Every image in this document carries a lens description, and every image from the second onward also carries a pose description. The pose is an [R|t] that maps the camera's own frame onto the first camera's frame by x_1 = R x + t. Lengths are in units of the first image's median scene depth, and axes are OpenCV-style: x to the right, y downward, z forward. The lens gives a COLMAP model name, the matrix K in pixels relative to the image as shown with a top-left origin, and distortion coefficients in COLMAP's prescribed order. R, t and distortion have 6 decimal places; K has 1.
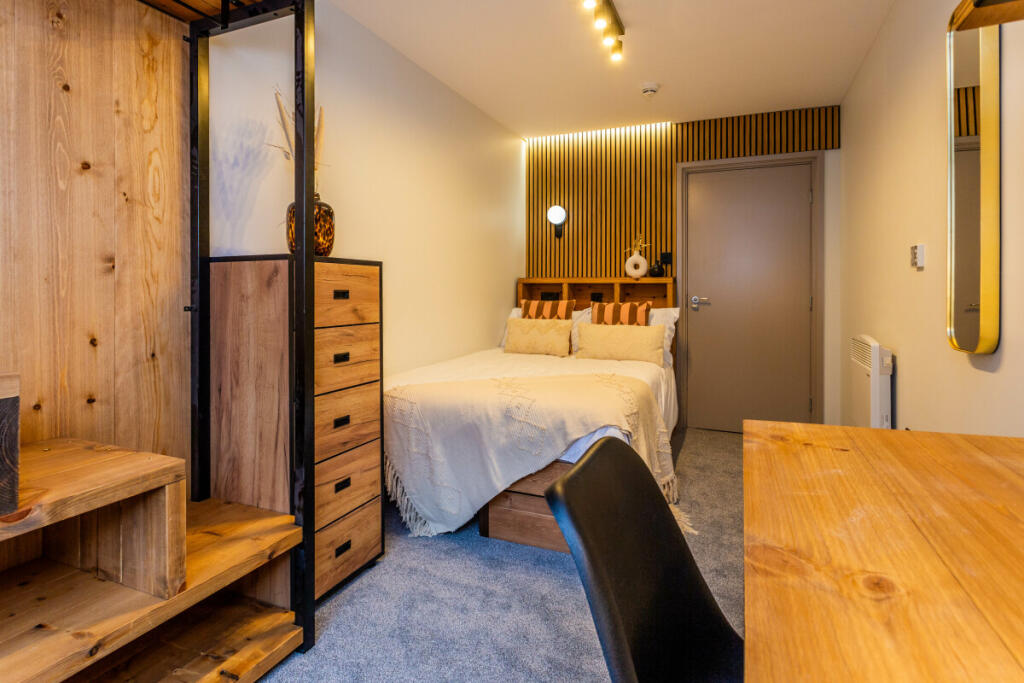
lens RADIAL K [[502.9, 0, 524.1], [0, 502.9, 296.0], [0, 0, 1]] dist [0.002471, 0.001563]
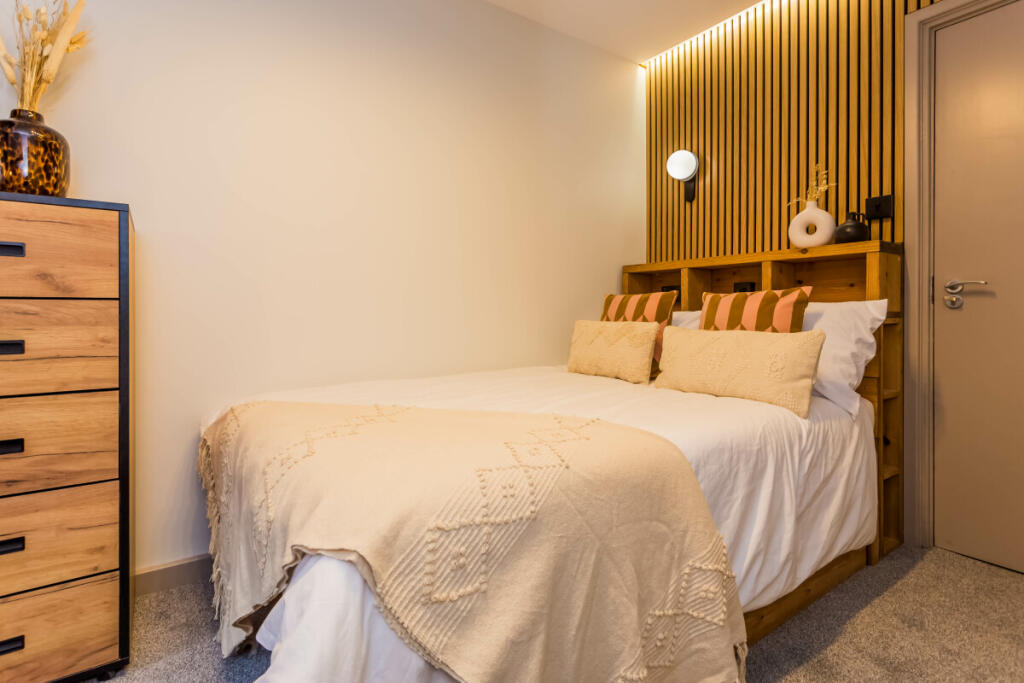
lens RADIAL K [[502.9, 0, 490.0], [0, 502.9, 308.7], [0, 0, 1]] dist [0.002471, 0.001563]
pose [[0.840084, -0.004840, -0.542435, 0.258058], [-0.002368, 0.999918, -0.012590, 0.040590], [0.542452, 0.011861, 0.840003, 0.403405]]
